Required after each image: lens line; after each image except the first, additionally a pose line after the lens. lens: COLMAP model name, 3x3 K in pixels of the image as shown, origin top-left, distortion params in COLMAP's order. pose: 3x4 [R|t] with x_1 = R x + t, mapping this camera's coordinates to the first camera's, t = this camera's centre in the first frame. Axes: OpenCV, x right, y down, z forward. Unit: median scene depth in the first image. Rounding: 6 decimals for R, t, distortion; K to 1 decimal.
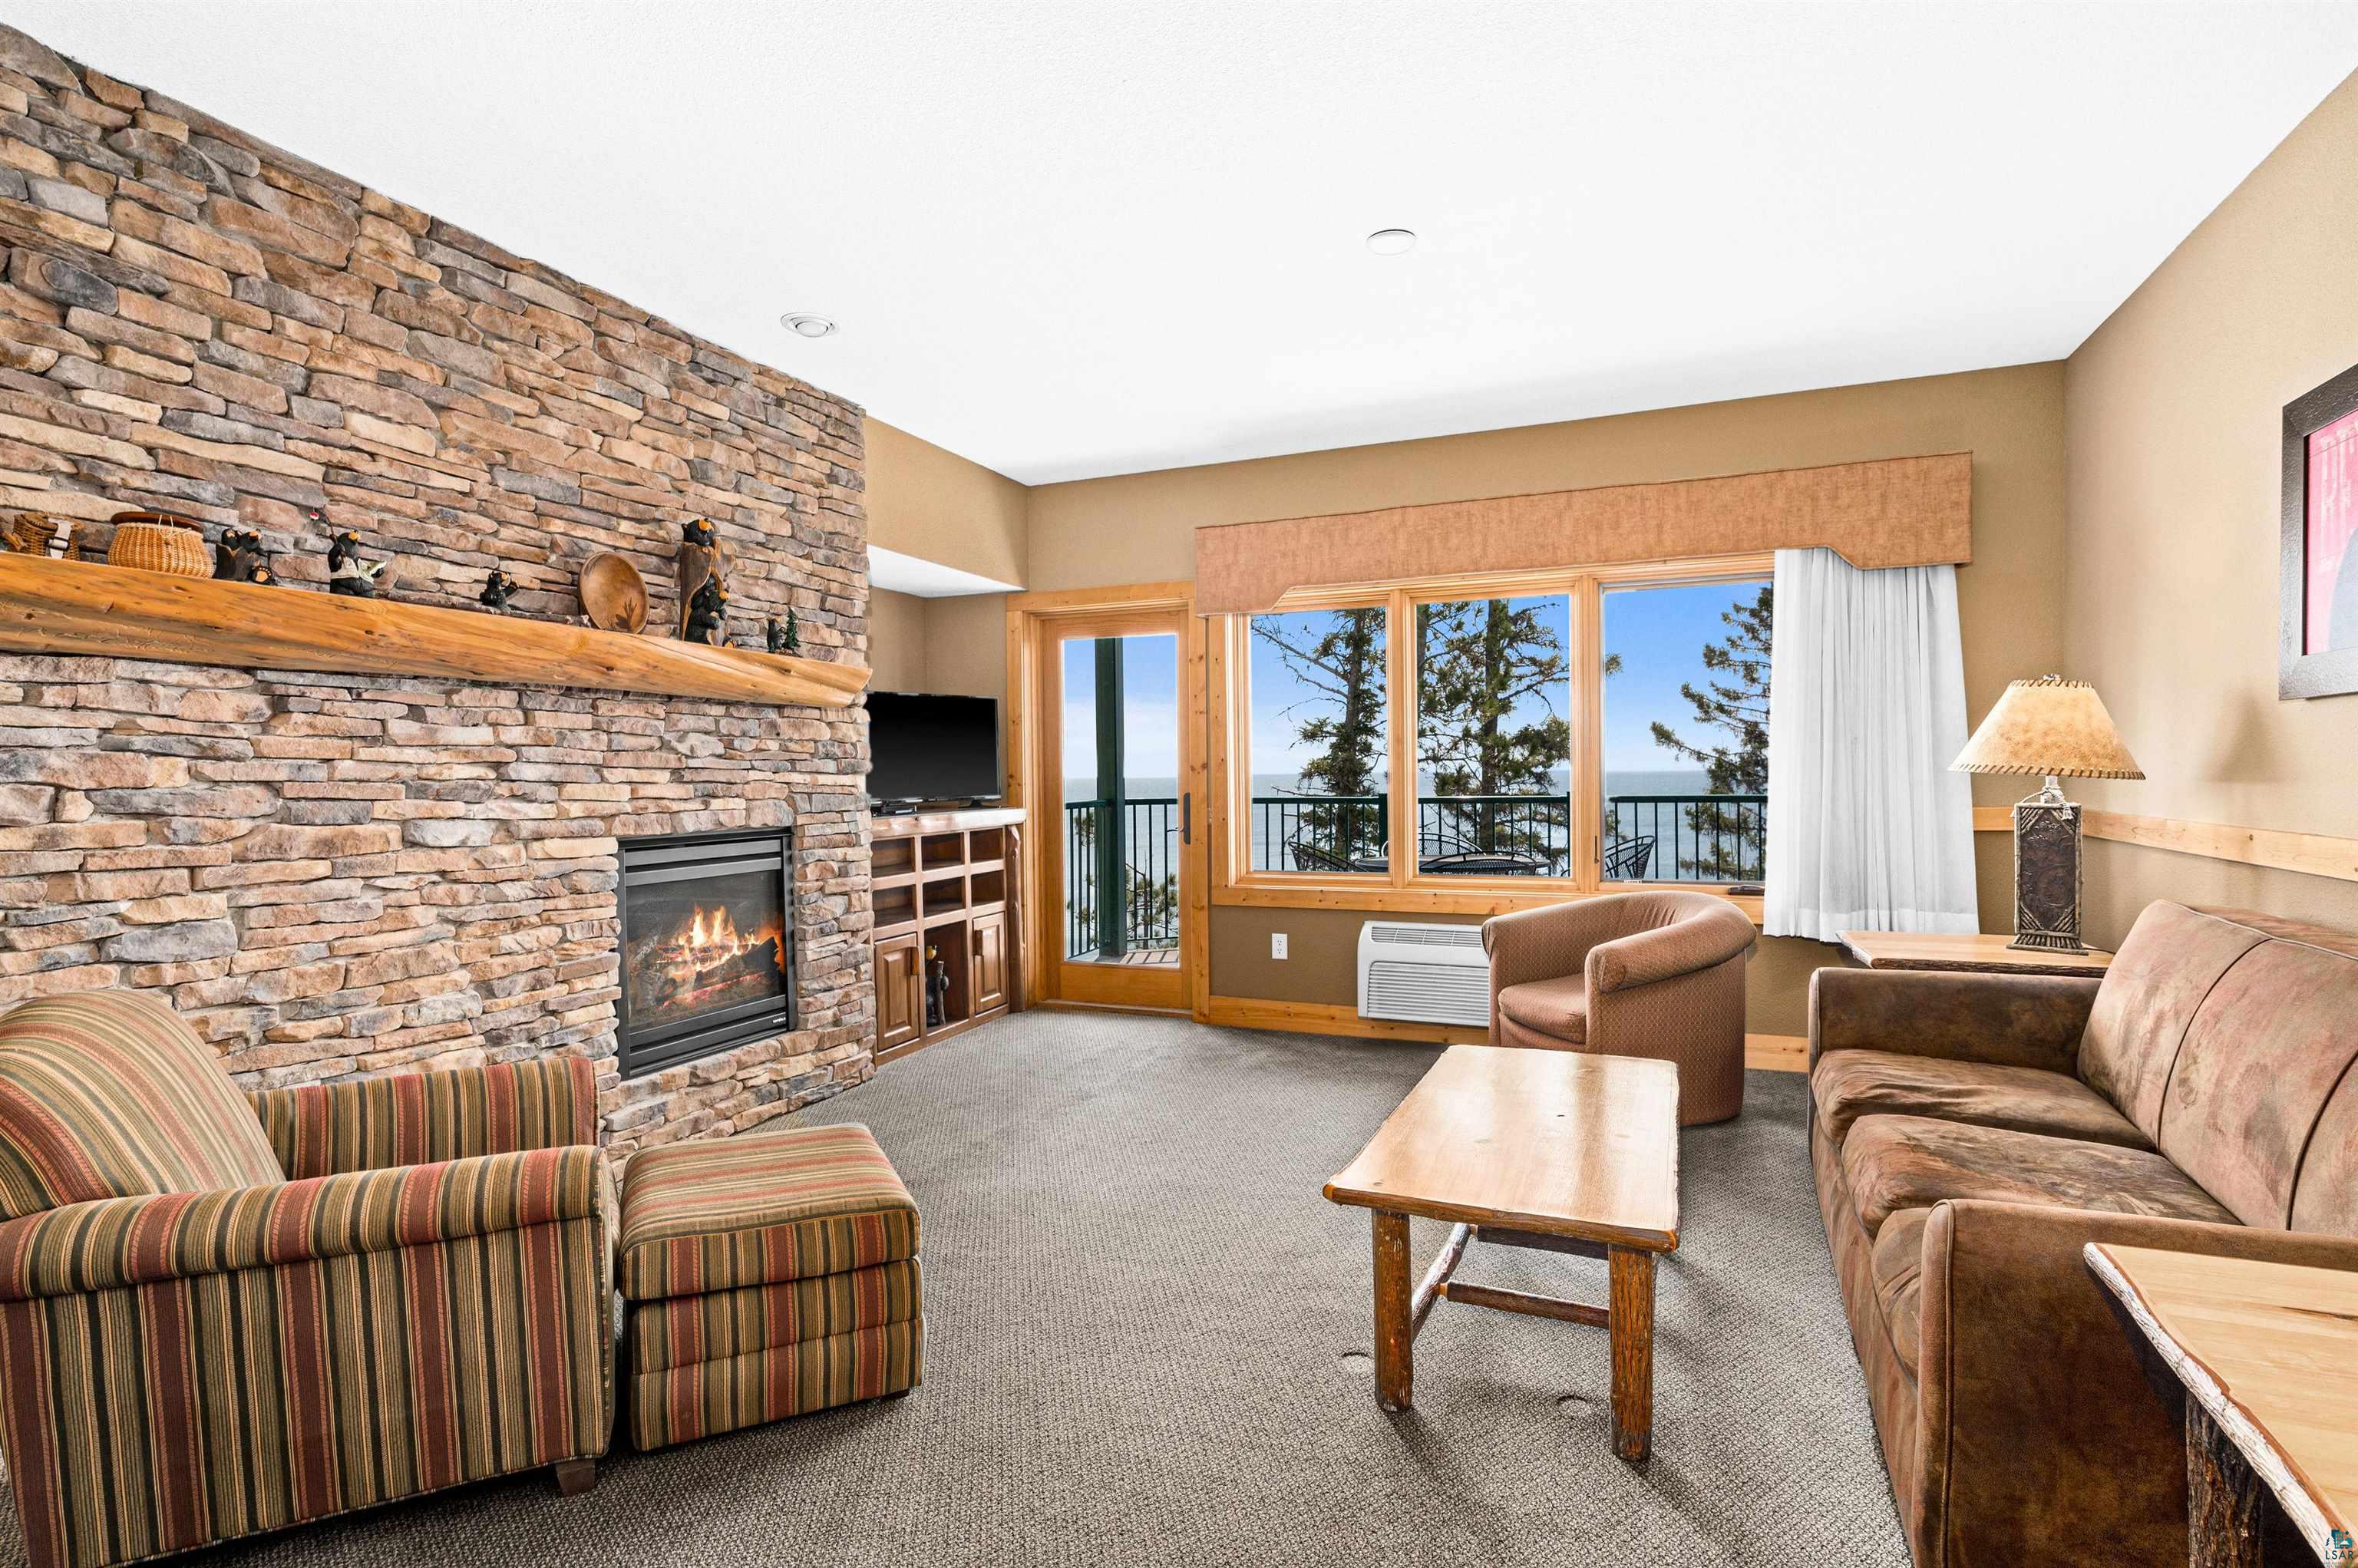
lens RADIAL K [[1144.4, 0, 1185.6], [0, 1144.4, 787.6], [0, 0, 1]] dist [-0.000977, 0.000303]
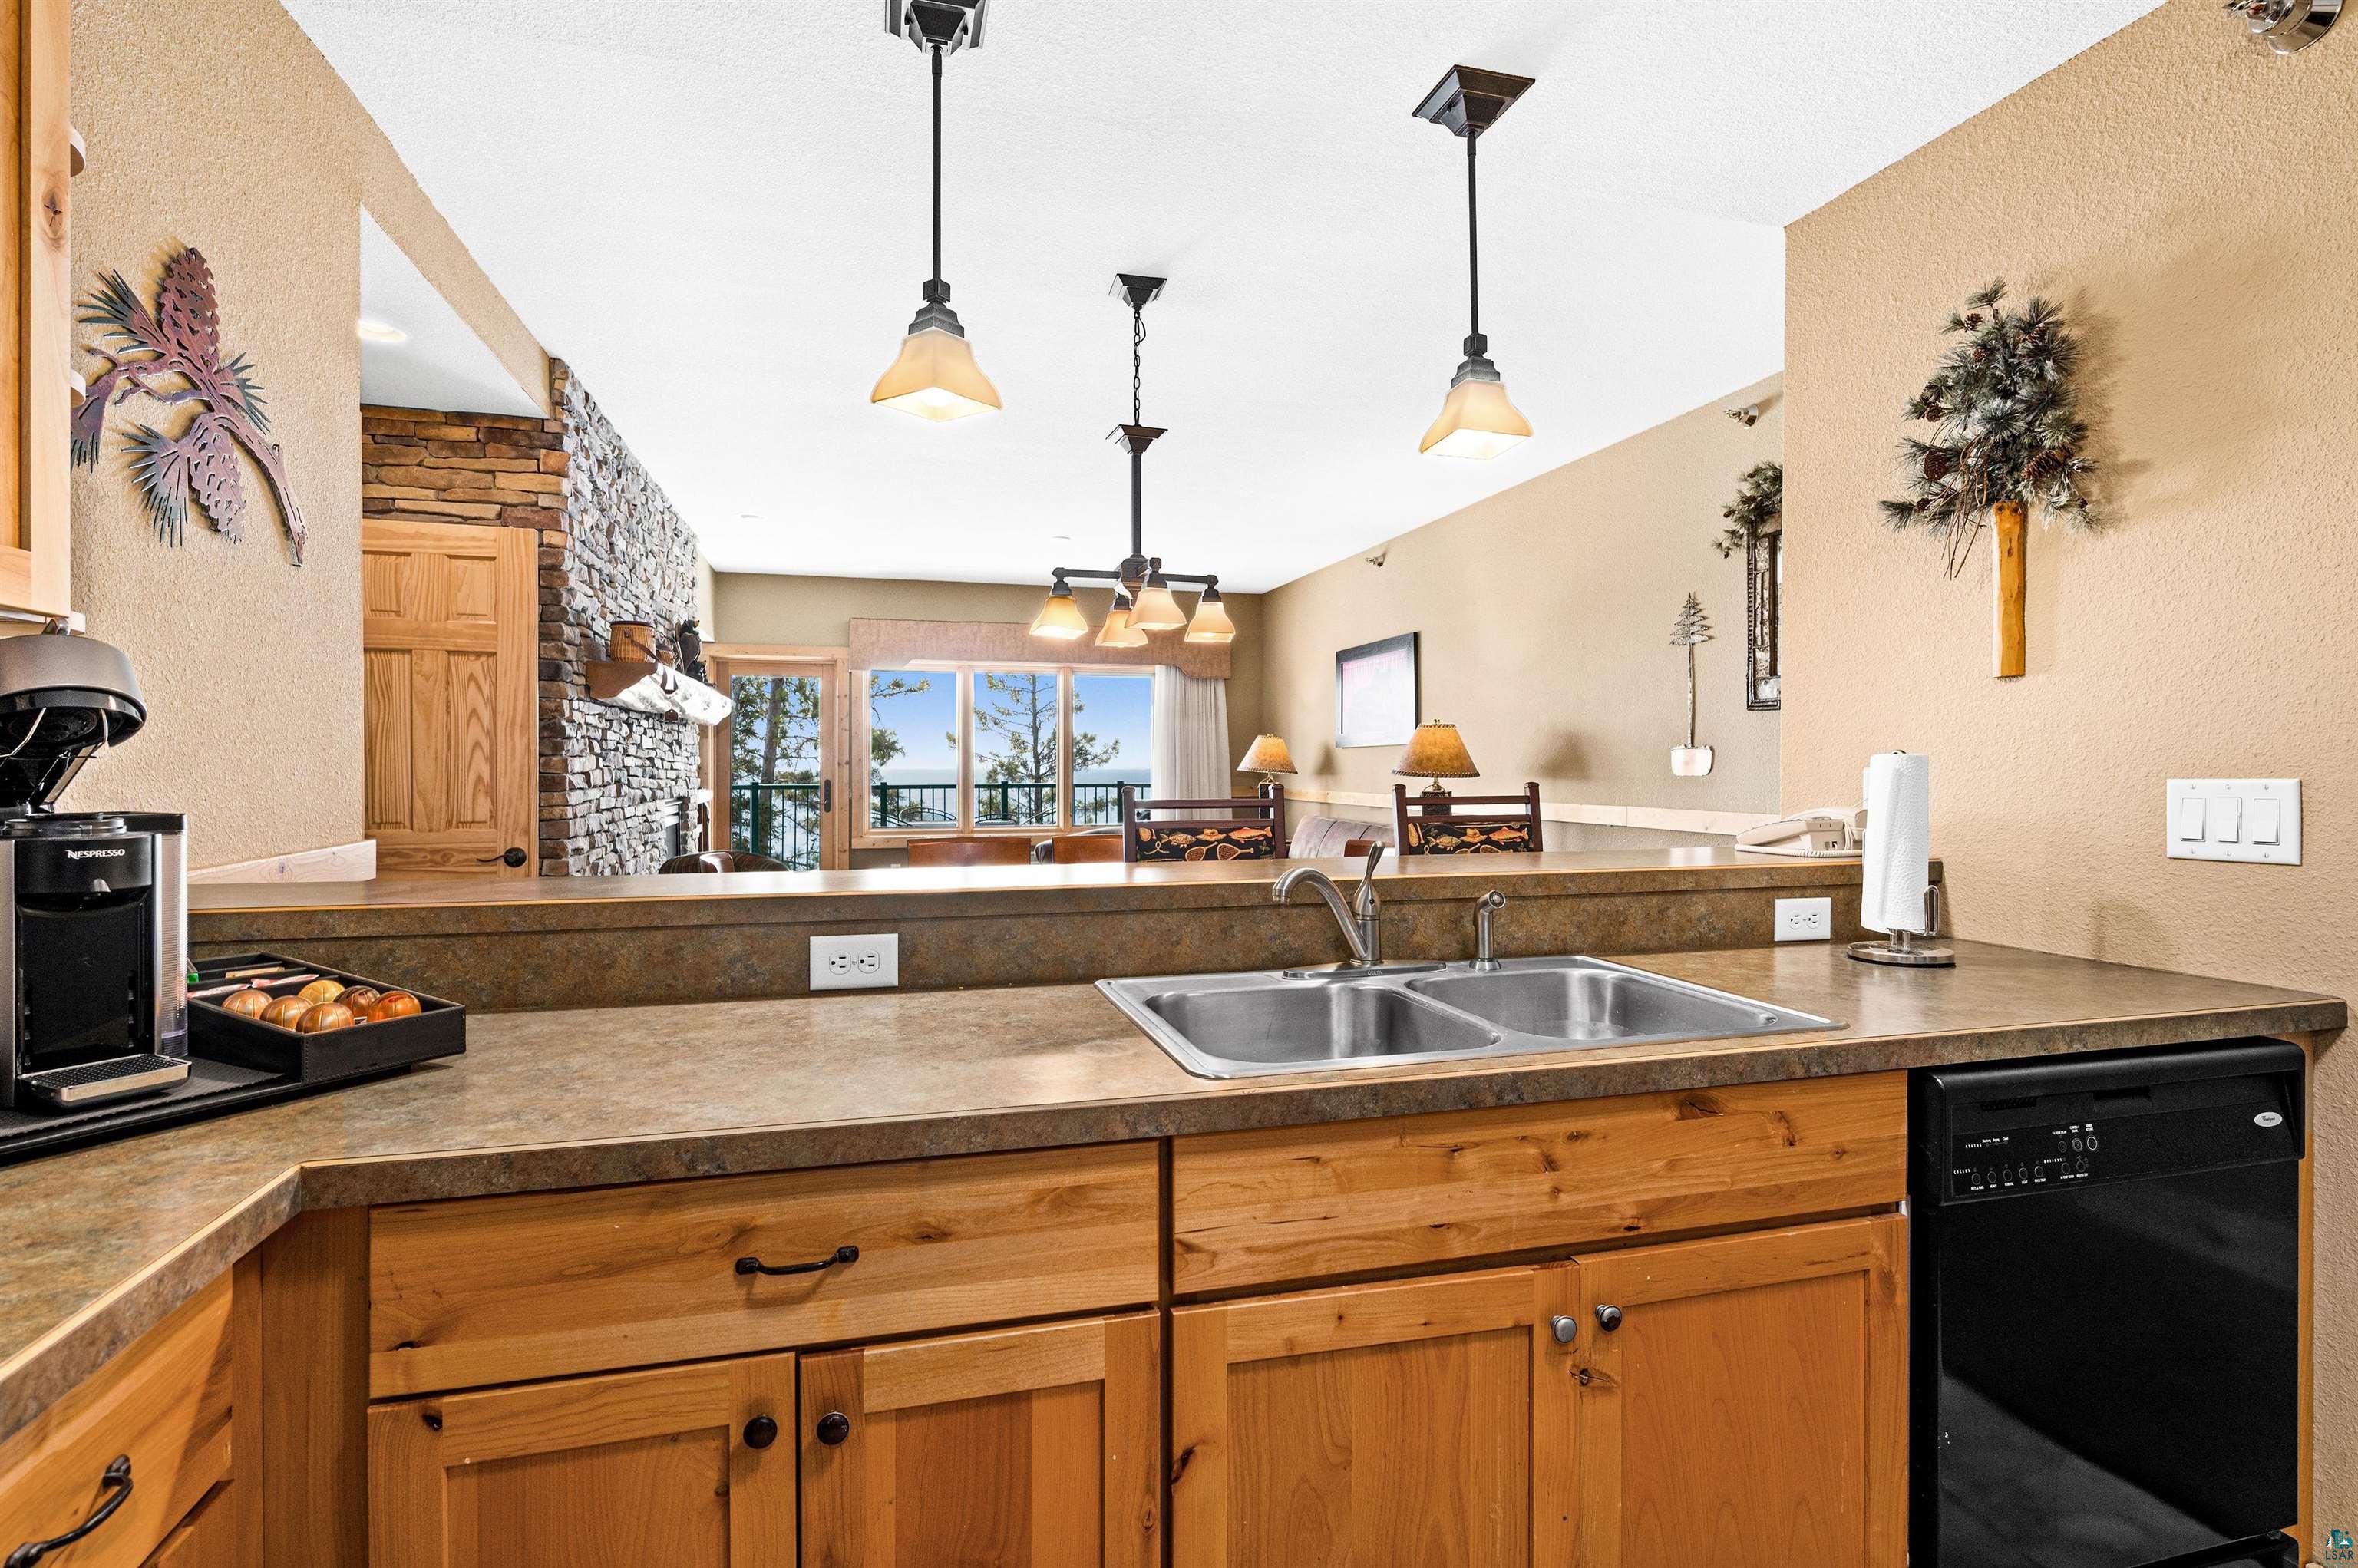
lens RADIAL K [[1149.3, 0, 1187.3], [0, 1149.3, 757.1], [0, 0, 1]] dist [0.012792, 0.000455]
pose [[0.789326, 0.018077, 0.613708, -0.702995], [-0.002667, 0.999658, -0.026016, 0.015717], [-0.613969, 0.018898, 0.789104, -0.668432]]
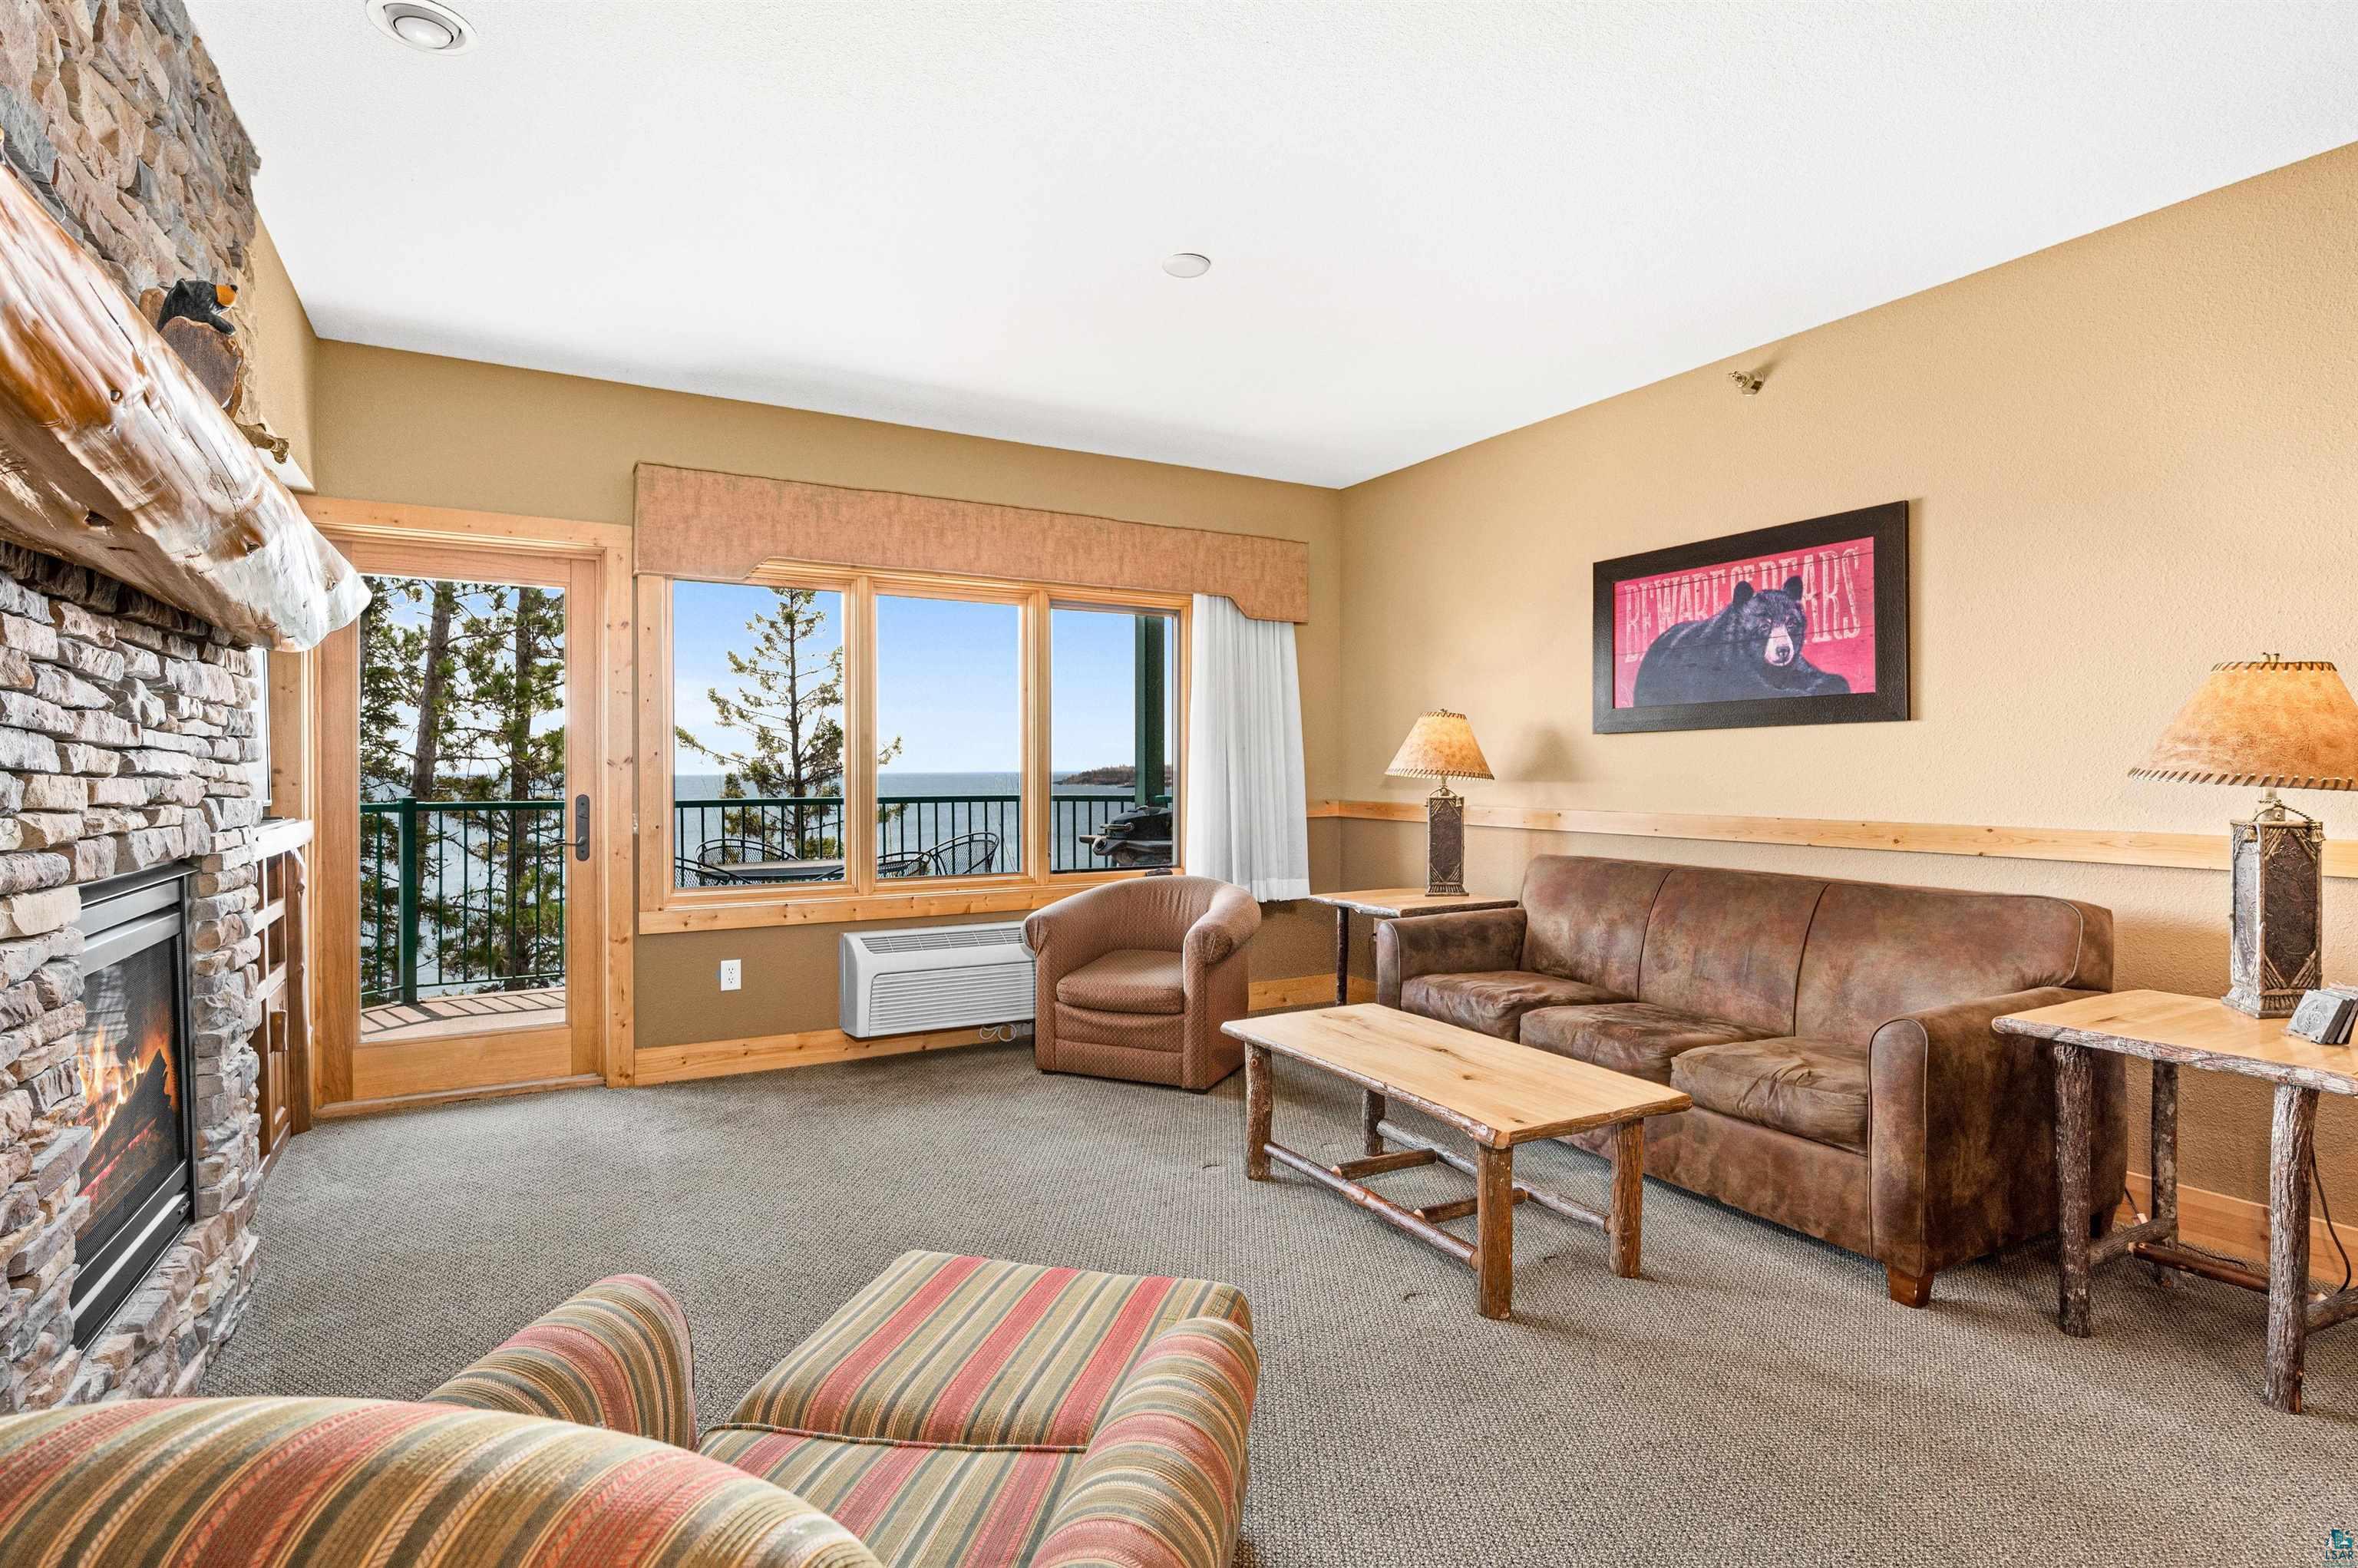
lens RADIAL K [[1149.3, 0, 1187.3], [0, 1149.3, 757.1], [0, 0, 1]] dist [0.012792, 0.000455]
pose [[0.620169, 0.020817, 0.784192, -0.435389], [0.003532, 0.999564, -0.029327, 0.004396], [-0.784460, 0.020957, 0.619825, 0.233853]]
